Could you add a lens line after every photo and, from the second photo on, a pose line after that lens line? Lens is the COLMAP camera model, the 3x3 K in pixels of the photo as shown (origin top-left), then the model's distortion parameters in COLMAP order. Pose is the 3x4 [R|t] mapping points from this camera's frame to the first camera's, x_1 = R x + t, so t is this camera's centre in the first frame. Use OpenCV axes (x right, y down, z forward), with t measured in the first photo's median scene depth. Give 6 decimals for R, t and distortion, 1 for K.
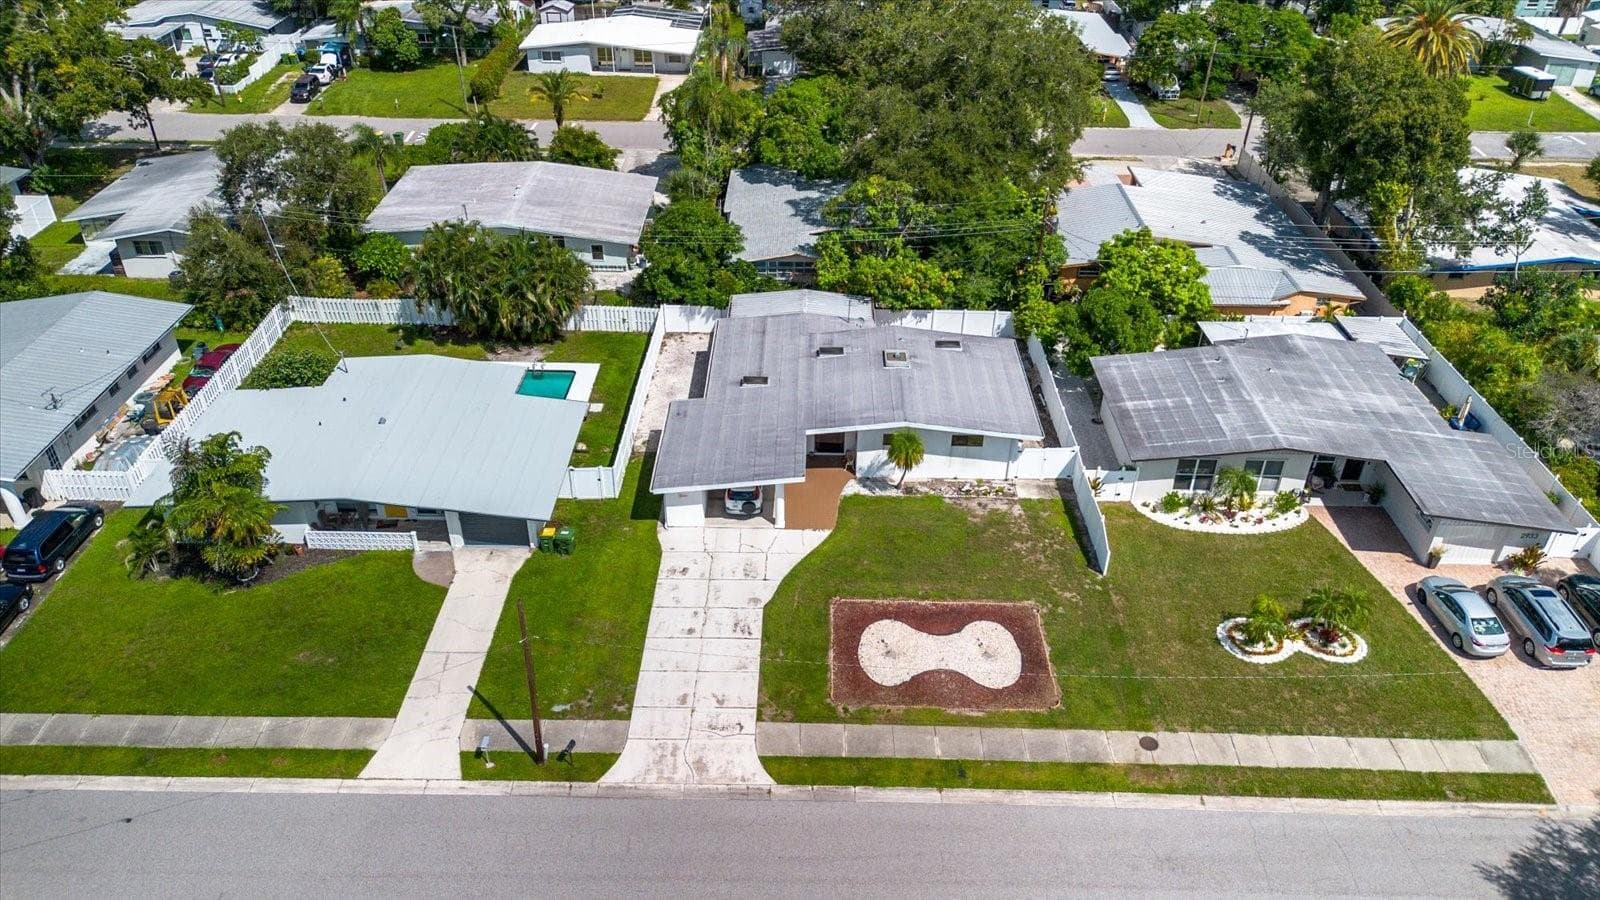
lens RADIAL K [[1123.3, 0, 797.5], [0, 1123.3, 442.7], [0, 0, 1]] dist [0.083375, -0.089675]
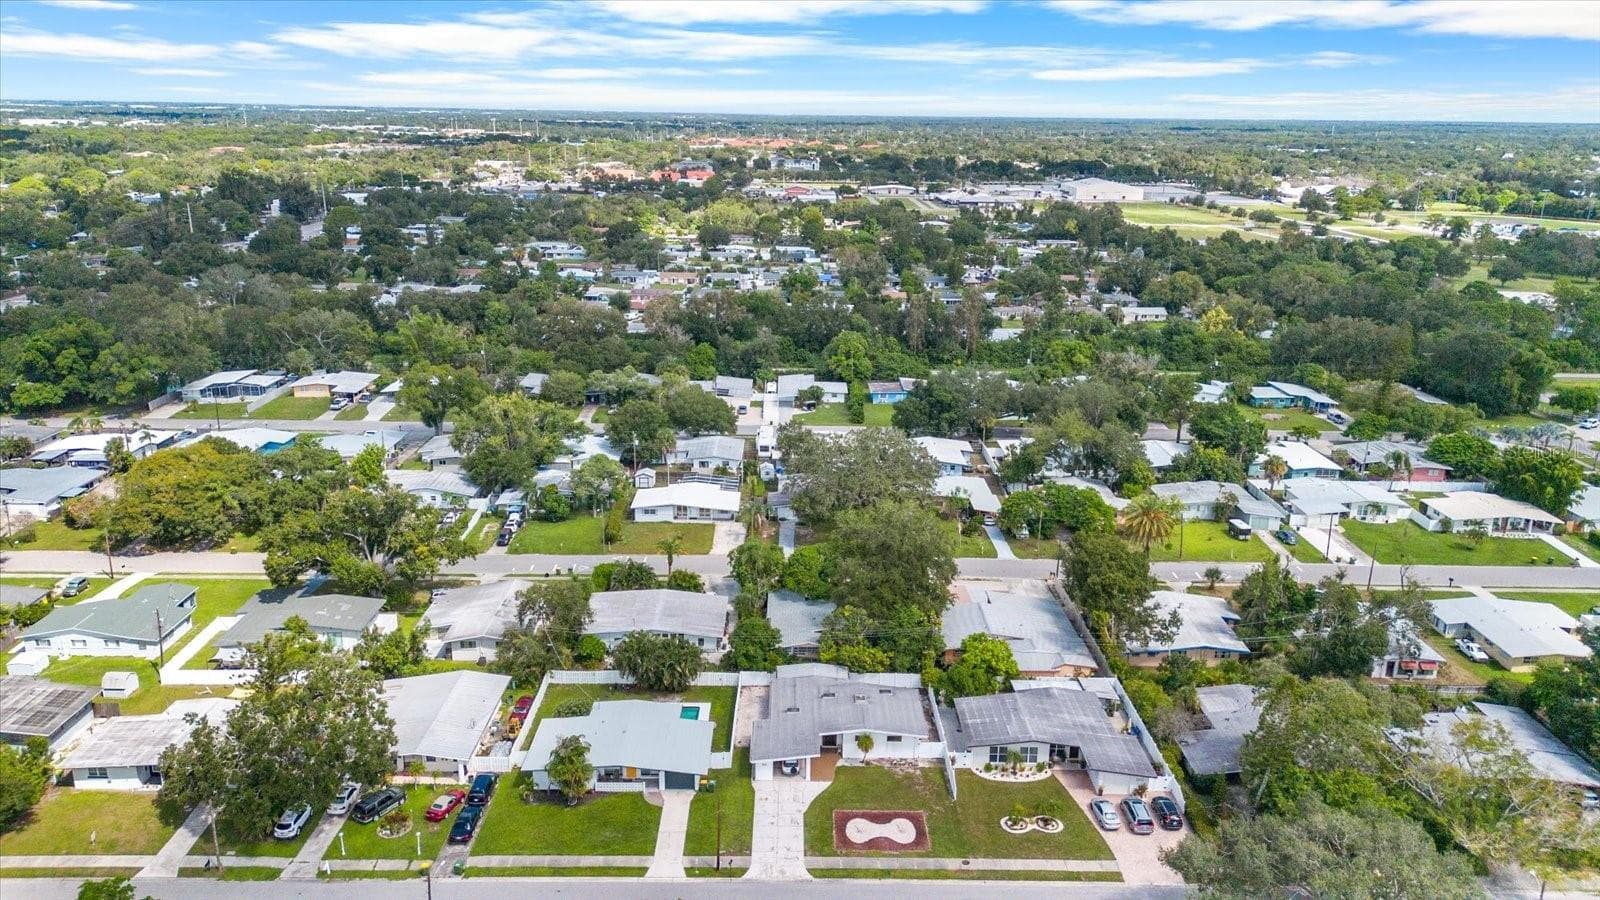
lens RADIAL K [[1123.3, 0, 797.5], [0, 1123.3, 442.7], [0, 0, 1]] dist [0.083375, -0.089675]
pose [[0.999757, -0.002500, 0.021883, -0.078968], [0.008796, 0.956175, -0.292663, 0.087912], [-0.020192, 0.292784, 0.955965, -1.223513]]
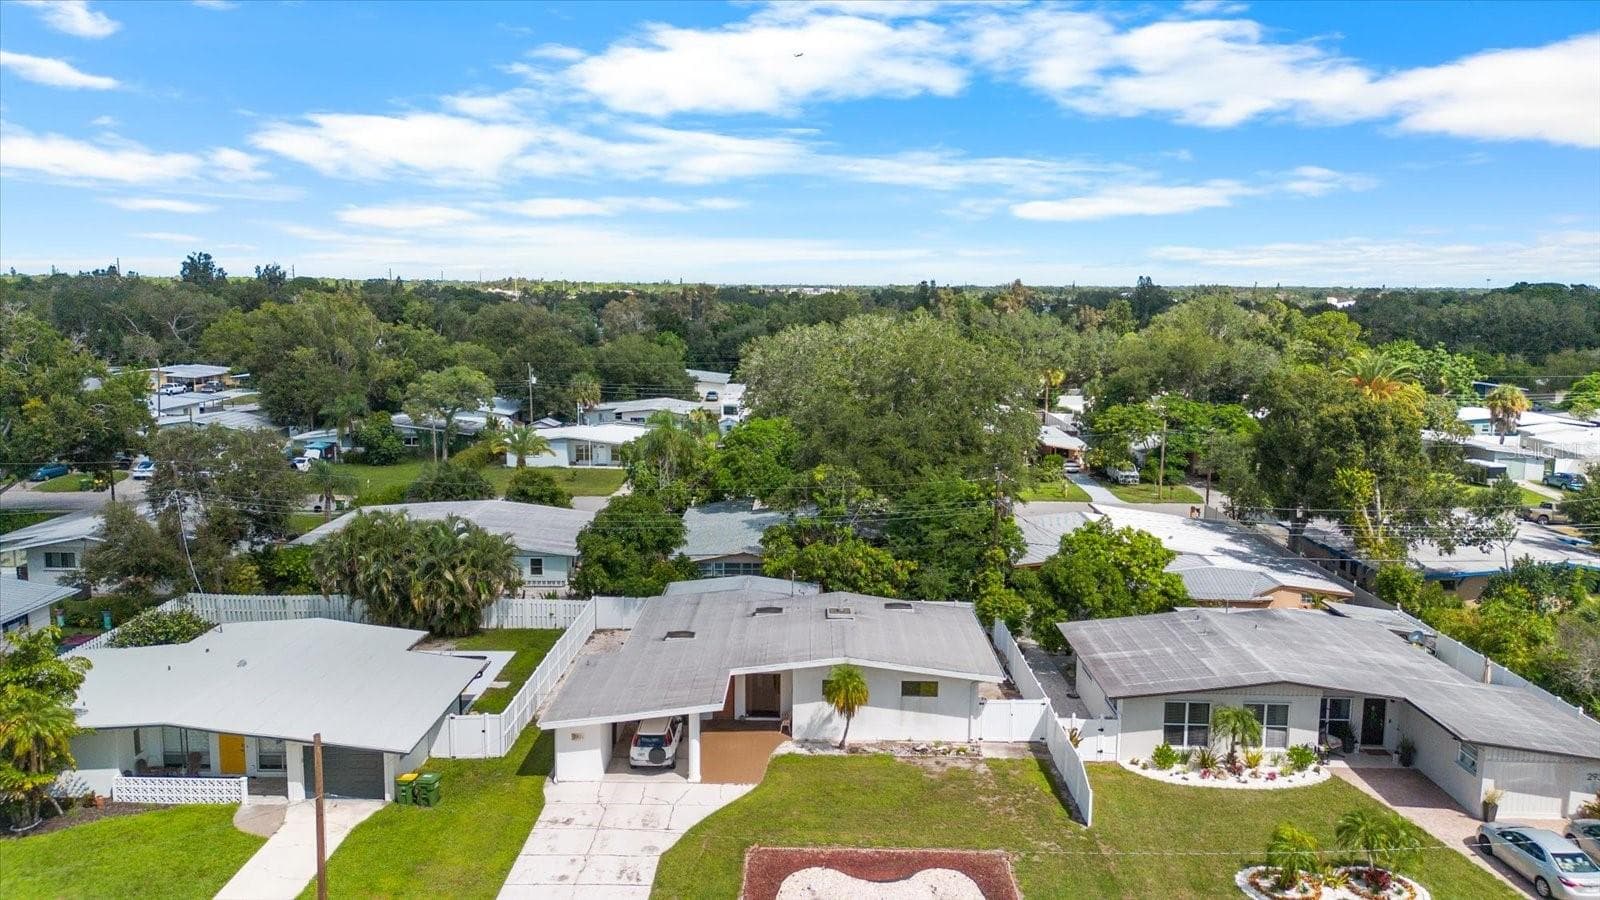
lens RADIAL K [[1123.3, 0, 797.5], [0, 1123.3, 442.7], [0, 0, 1]] dist [0.083375, -0.089675]
pose [[0.999997, -0.002362, -0.000260, 0.058563], [0.002022, 0.903354, -0.428892, 0.199685], [0.001248, 0.428890, 0.903356, 0.137458]]
